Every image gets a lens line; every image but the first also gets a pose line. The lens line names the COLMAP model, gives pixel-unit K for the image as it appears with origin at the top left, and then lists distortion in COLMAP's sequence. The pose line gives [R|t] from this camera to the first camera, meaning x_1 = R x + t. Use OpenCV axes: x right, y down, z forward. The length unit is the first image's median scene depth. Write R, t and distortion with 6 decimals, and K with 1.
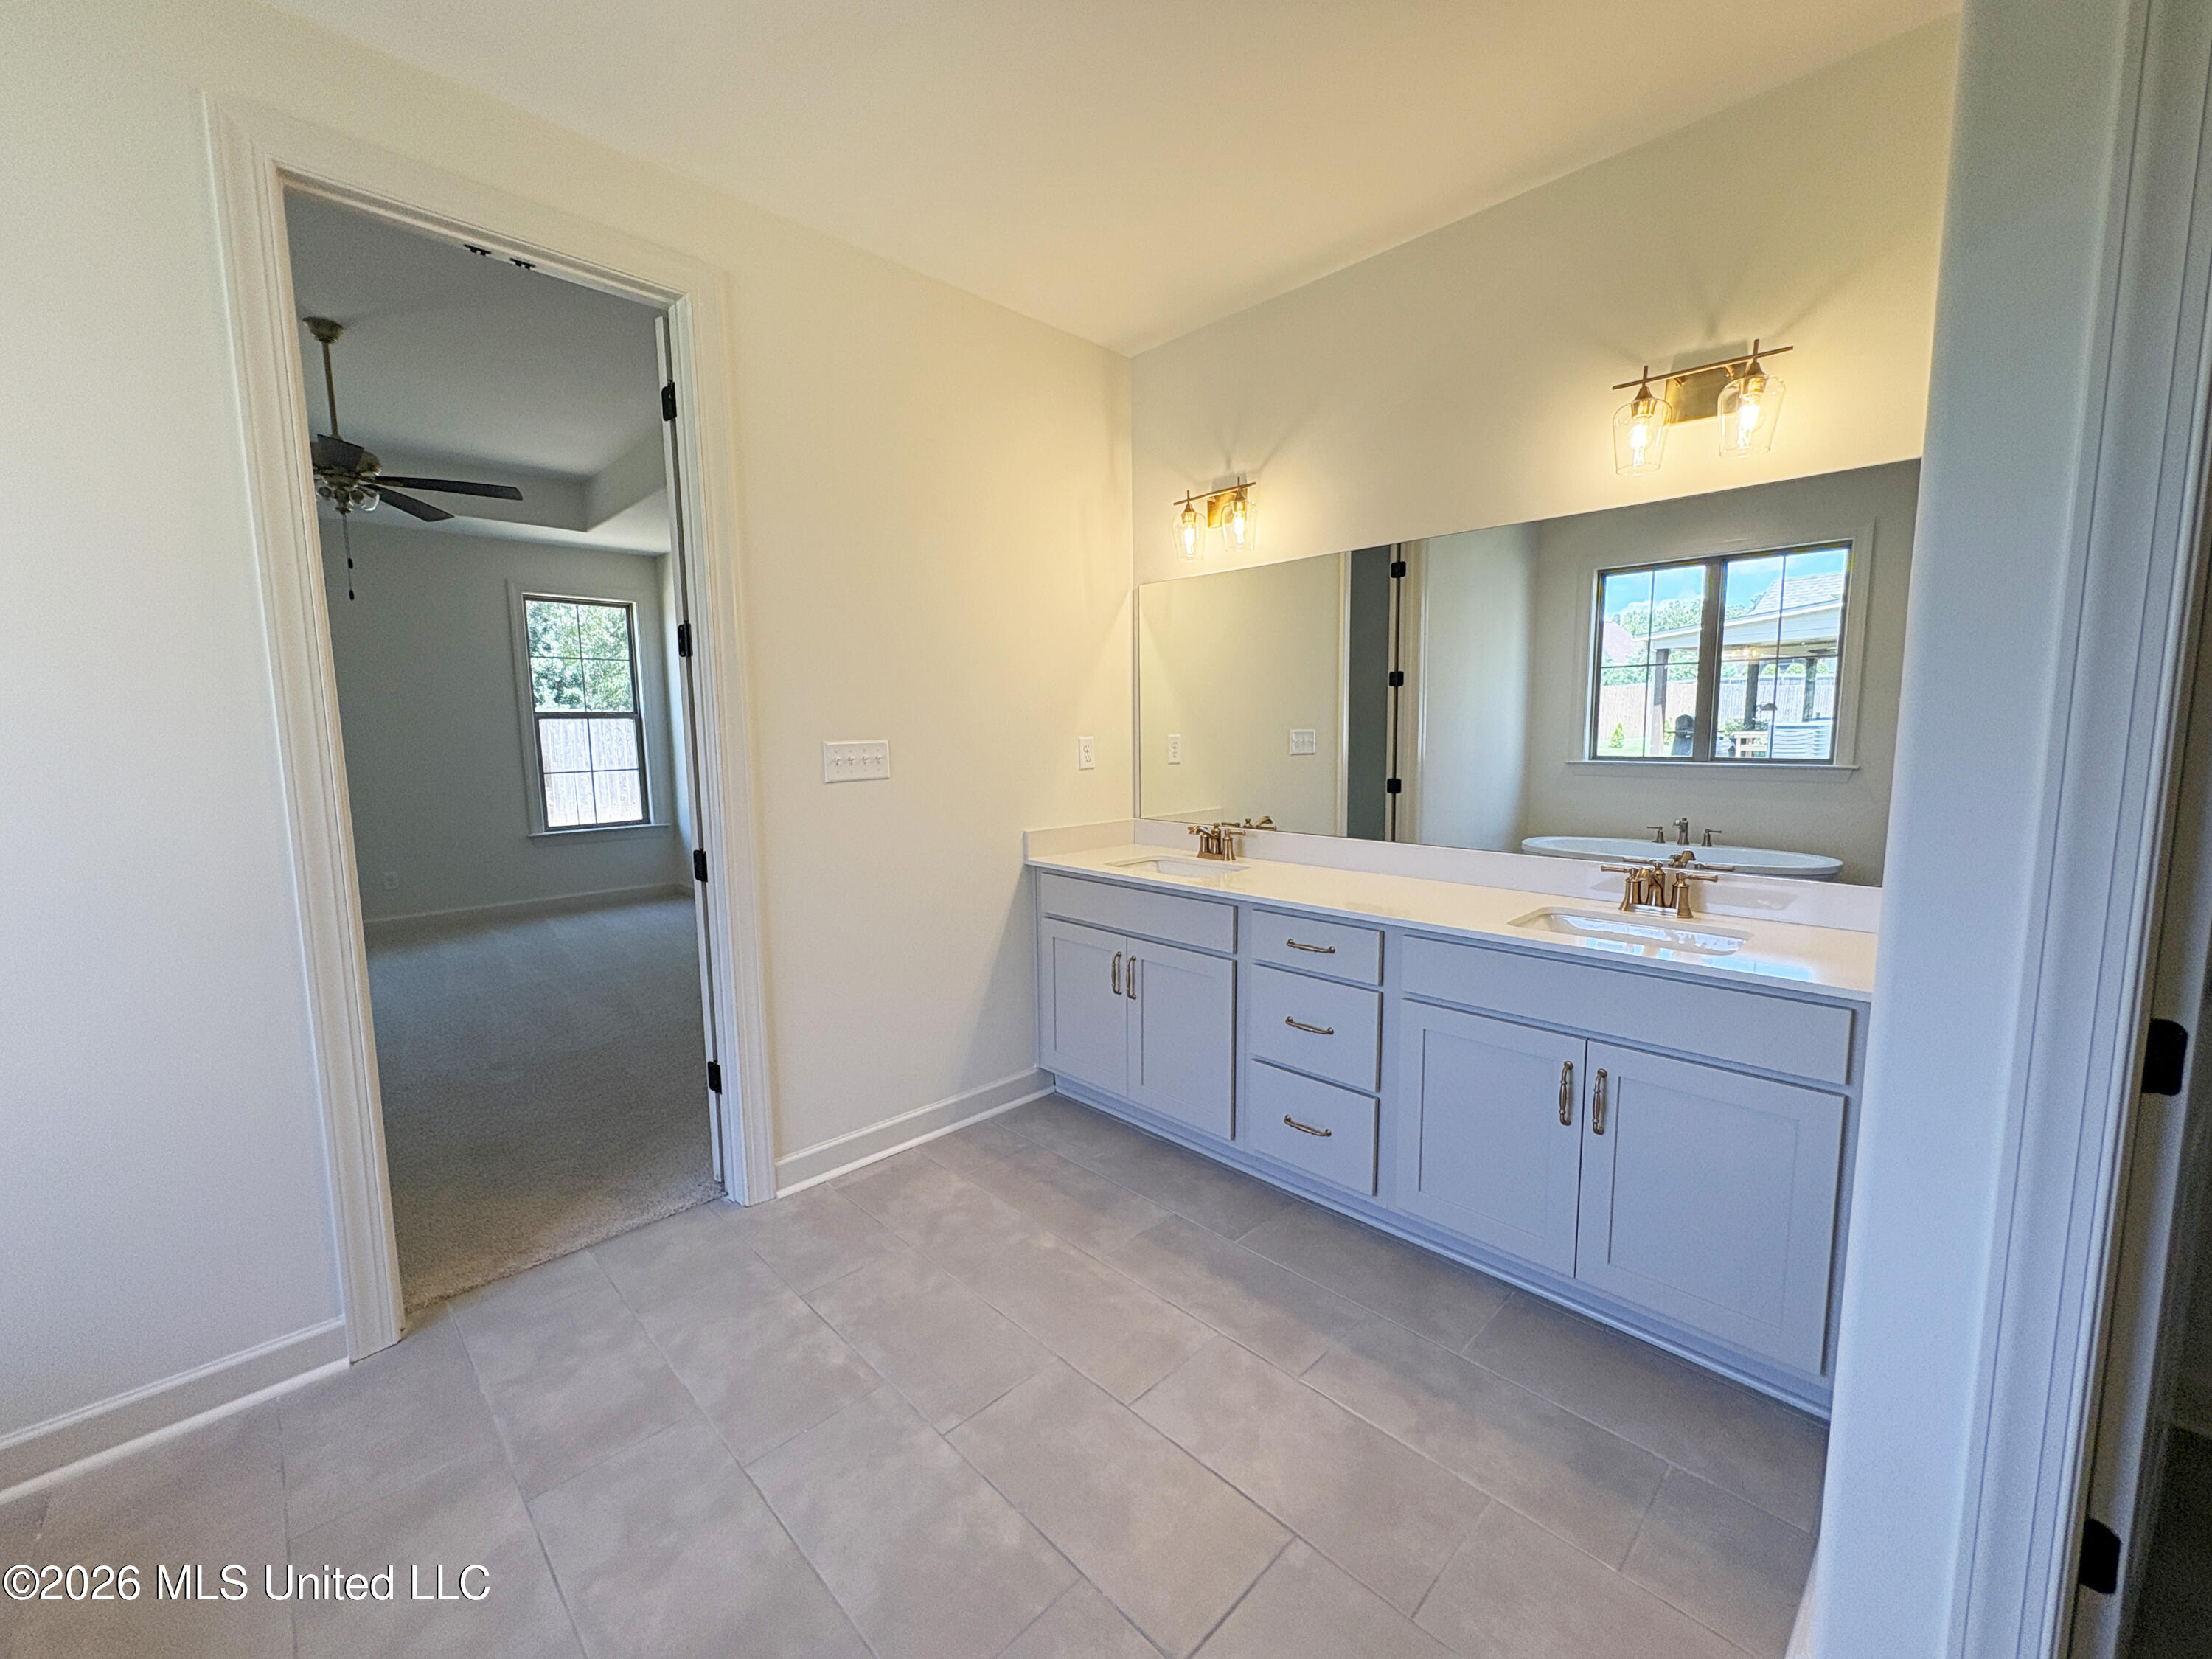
lens RADIAL K [[882.9, 0, 1113.2], [0, 882.9, 826.8], [0, 0, 1]] dist [0.009357, 0.000014]
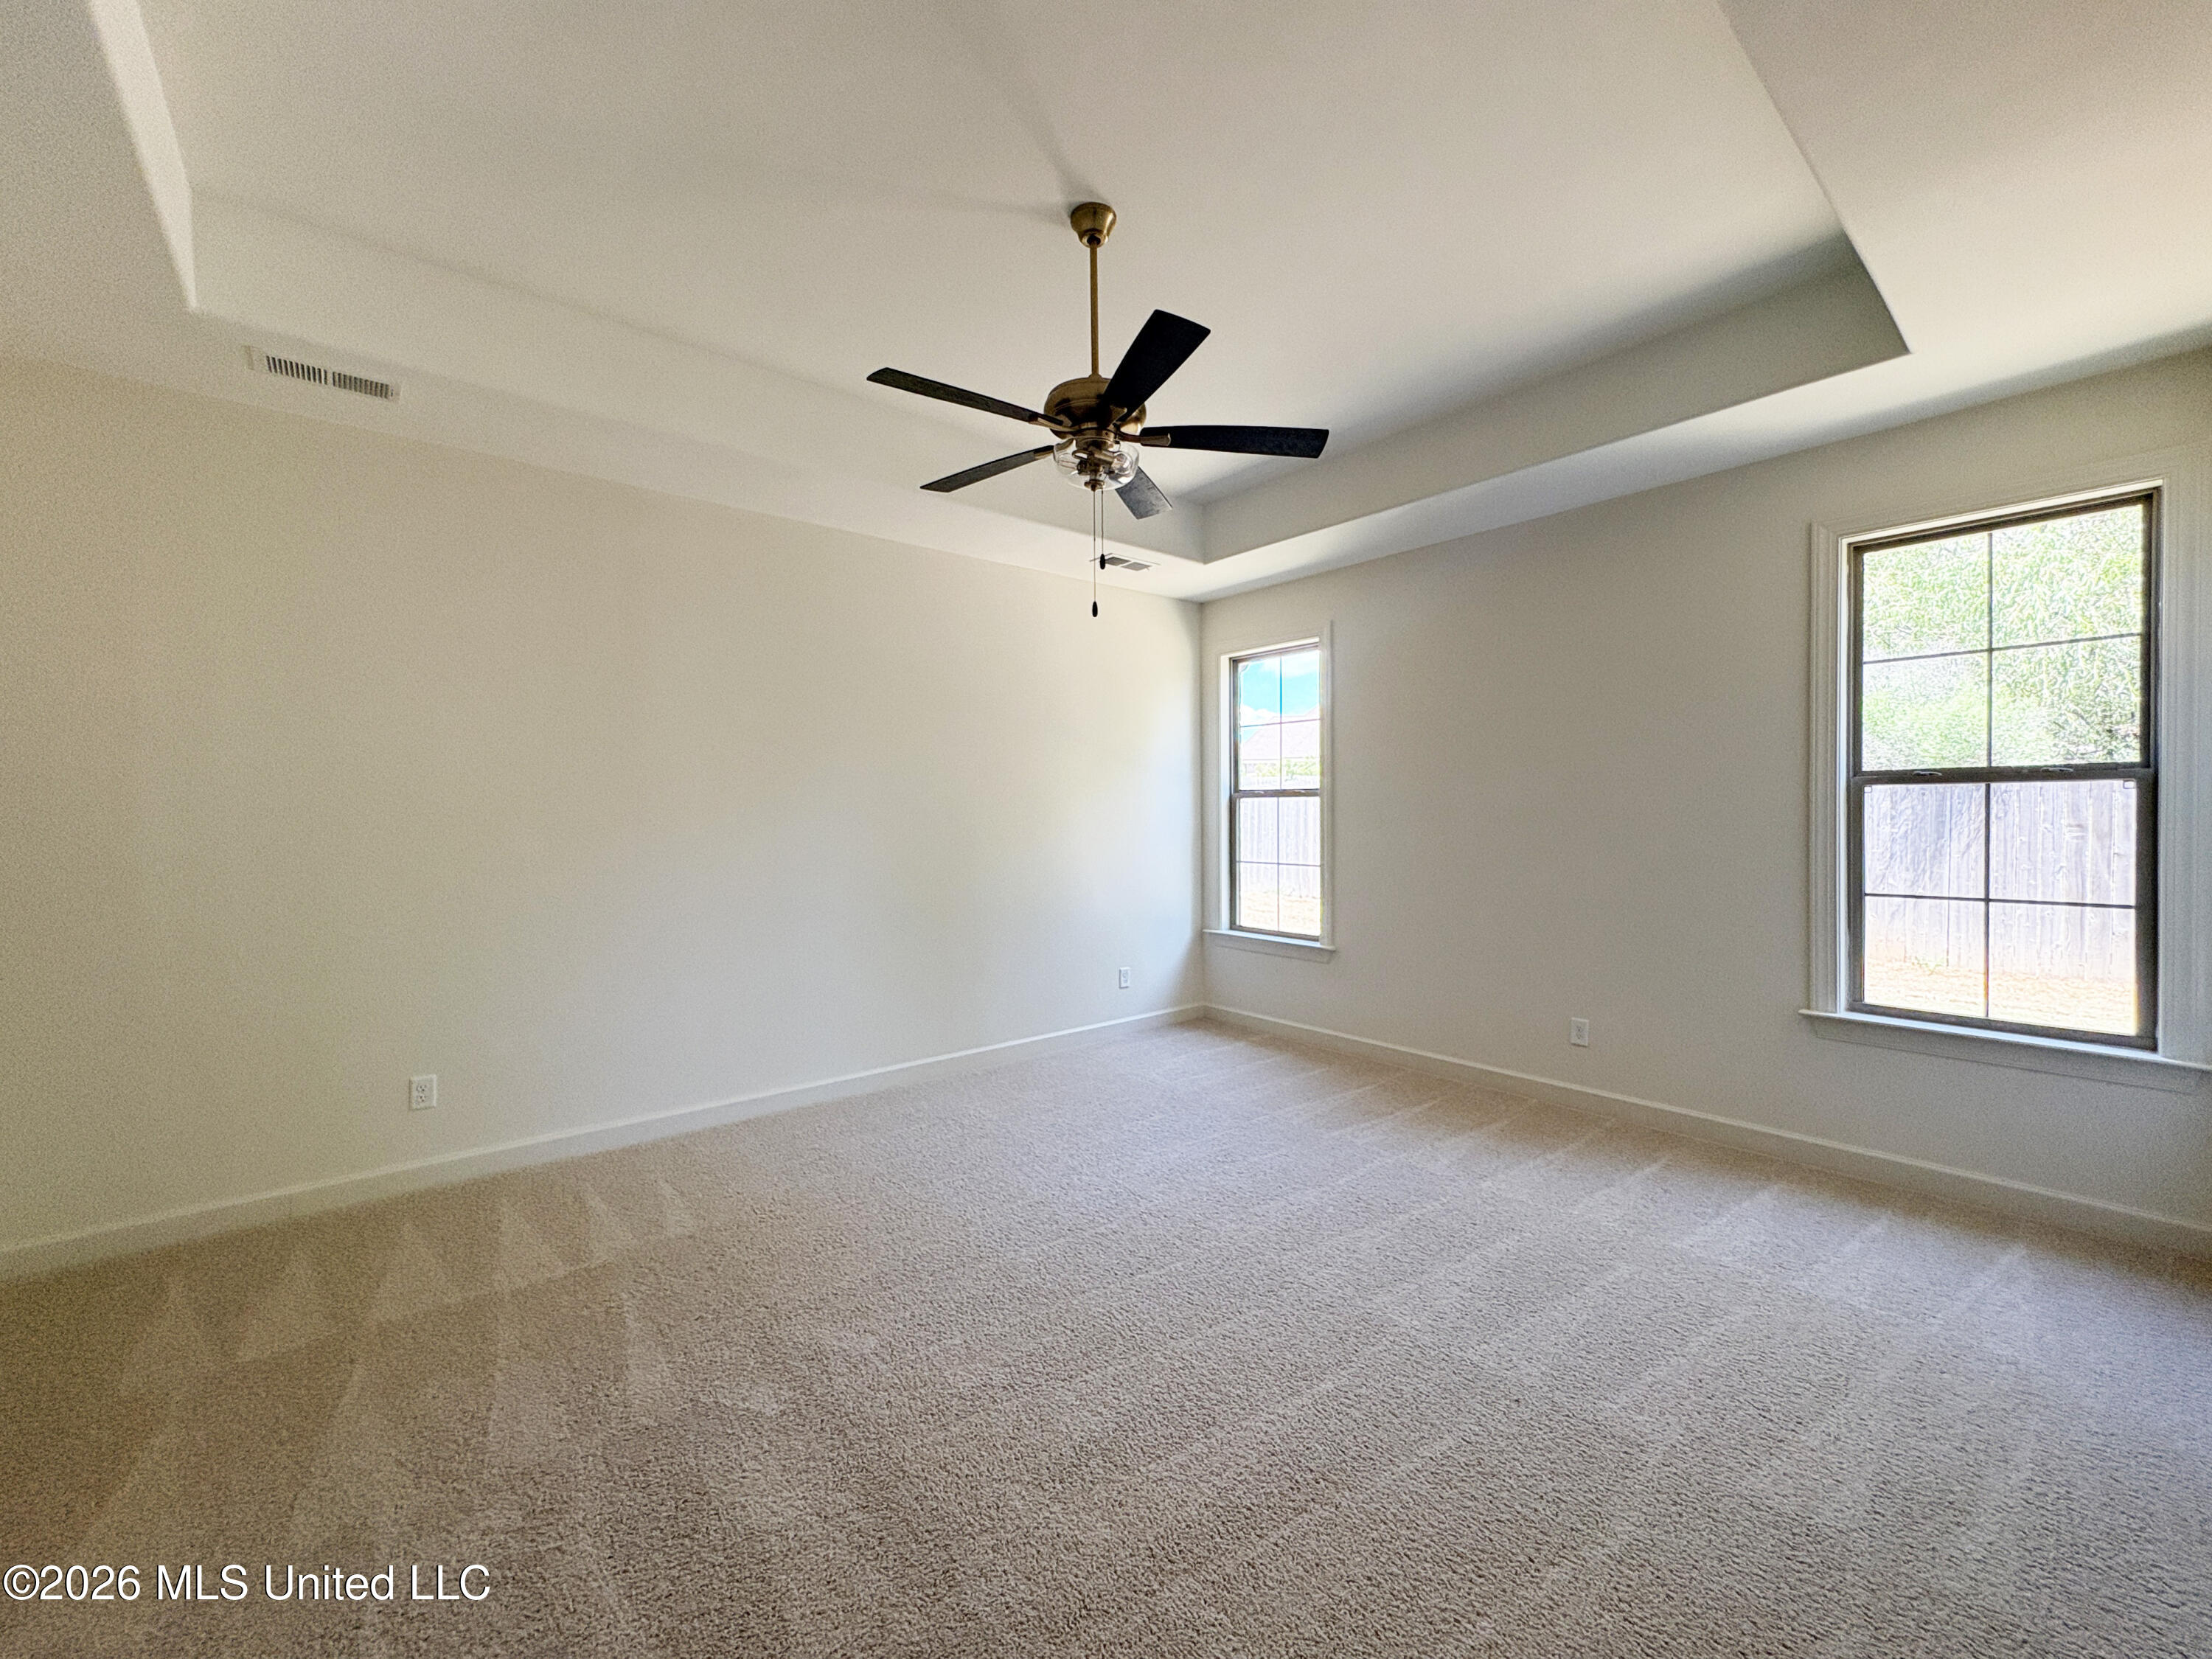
lens RADIAL K [[882.9, 0, 1113.2], [0, 882.9, 826.8], [0, 0, 1]] dist [0.009357, 0.000014]
pose [[-0.079223, 0.020437, -0.996647, -0.108180], [-0.106991, 0.993840, 0.028884, -0.065682], [0.991099, 0.108921, -0.076548, 0.595557]]
